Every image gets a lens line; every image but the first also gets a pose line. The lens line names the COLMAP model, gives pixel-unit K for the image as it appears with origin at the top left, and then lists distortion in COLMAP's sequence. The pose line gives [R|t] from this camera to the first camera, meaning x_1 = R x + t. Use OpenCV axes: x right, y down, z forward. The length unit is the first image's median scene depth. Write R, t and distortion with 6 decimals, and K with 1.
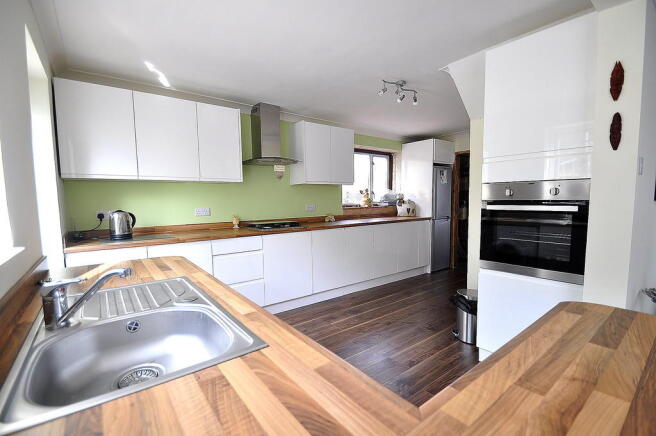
lens RADIAL K [[296.9, 0, 322.6], [0, 296.9, 219.8], [0, 0, 1]] dist [-0.010626, -0.001180]
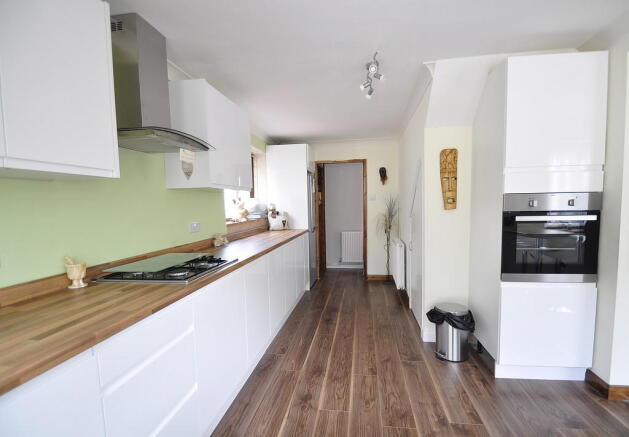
lens RADIAL K [[292.2, 0, 319.4], [0, 292.2, 221.6], [0, 0, 1]] dist [-0.005252, -0.000460]
pose [[0.701886, -0.045242, 0.710851, -0.334491], [0.061300, 0.998115, 0.002998, -0.043691], [-0.709646, 0.041471, 0.703337, 0.457452]]
